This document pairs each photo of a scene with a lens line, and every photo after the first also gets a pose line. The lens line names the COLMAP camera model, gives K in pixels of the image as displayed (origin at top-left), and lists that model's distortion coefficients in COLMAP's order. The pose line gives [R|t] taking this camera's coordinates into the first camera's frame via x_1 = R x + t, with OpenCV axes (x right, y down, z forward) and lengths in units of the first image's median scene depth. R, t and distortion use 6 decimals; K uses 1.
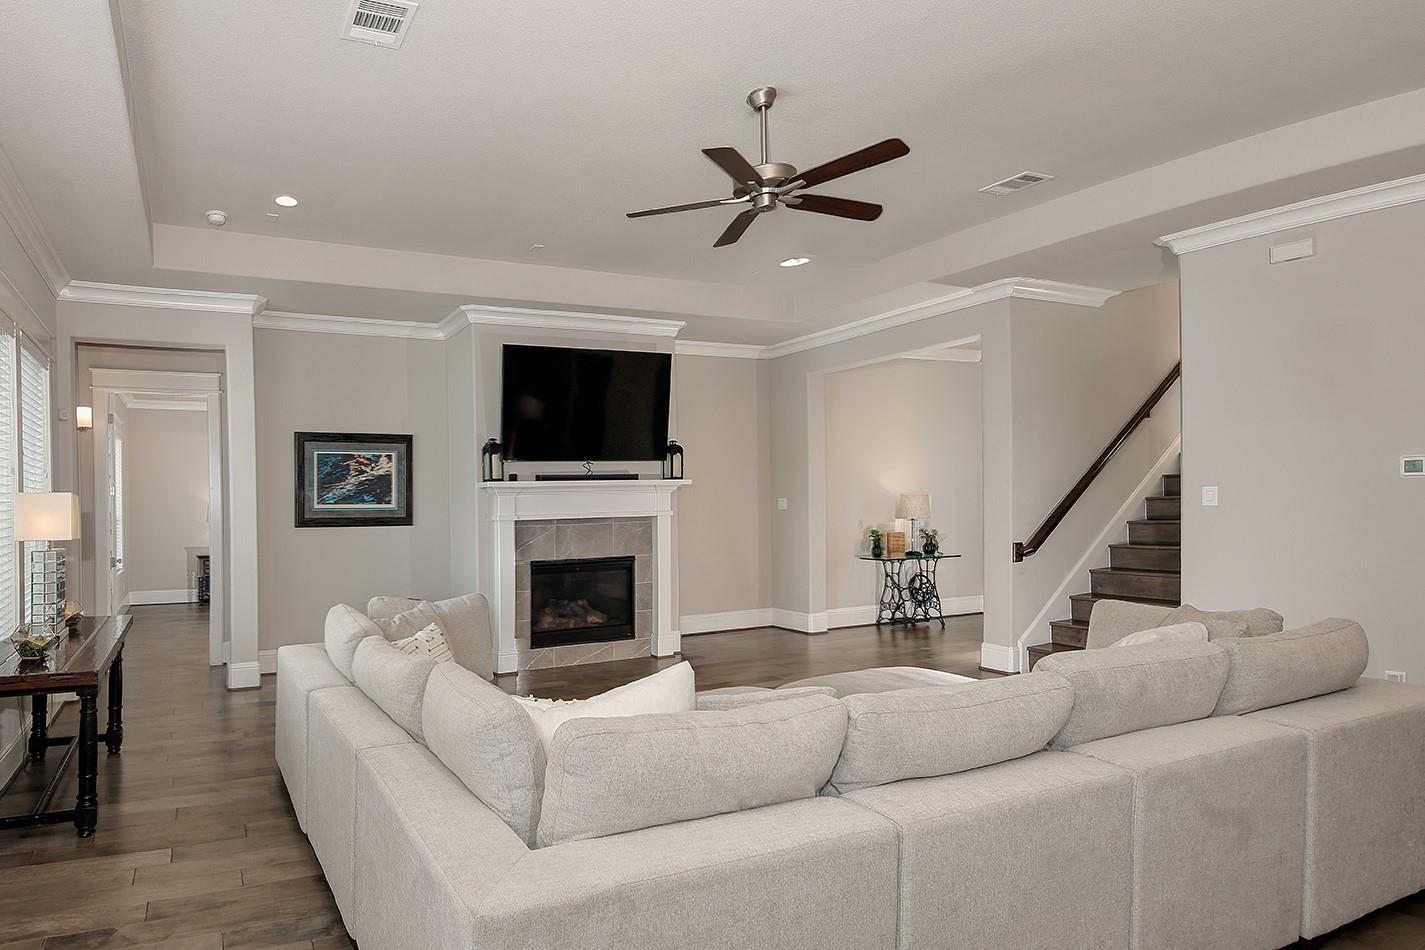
lens RADIAL K [[872.6, 0, 718.3], [0, 872.6, 507.3], [0, 0, 1]] dist [0.006652, 0.001094]
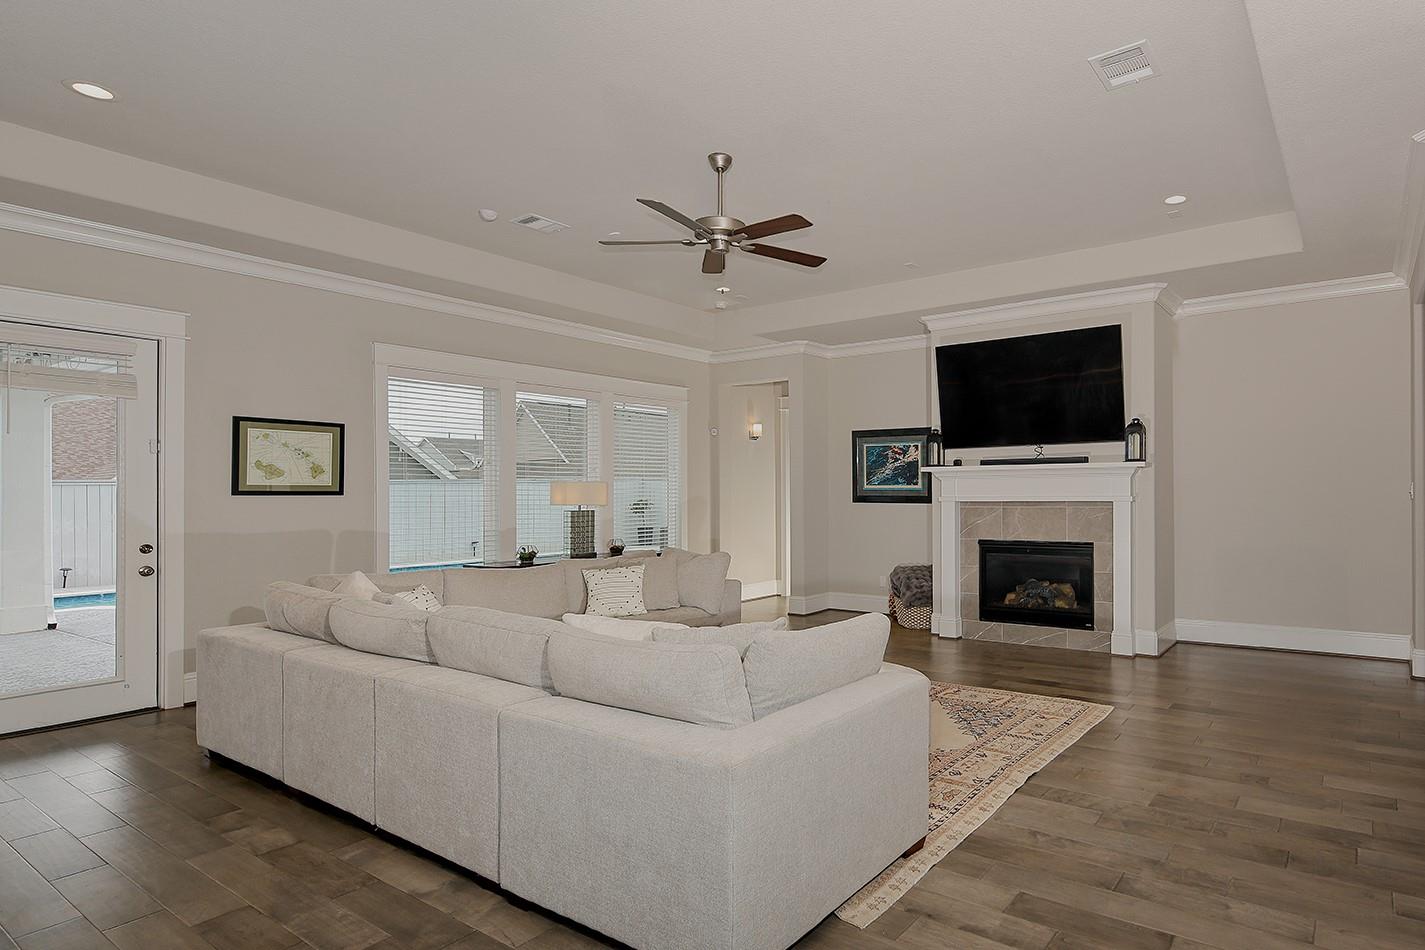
lens RADIAL K [[857.0, 0, 713.5], [0, 857.0, 472.2], [0, 0, 1]] dist [-0.001616, 0.001593]
pose [[0.418348, -0.003391, -0.908280, 0.602292], [-0.012032, 0.999885, -0.009275, -0.007699], [0.908207, 0.014809, 0.418259, 0.245310]]
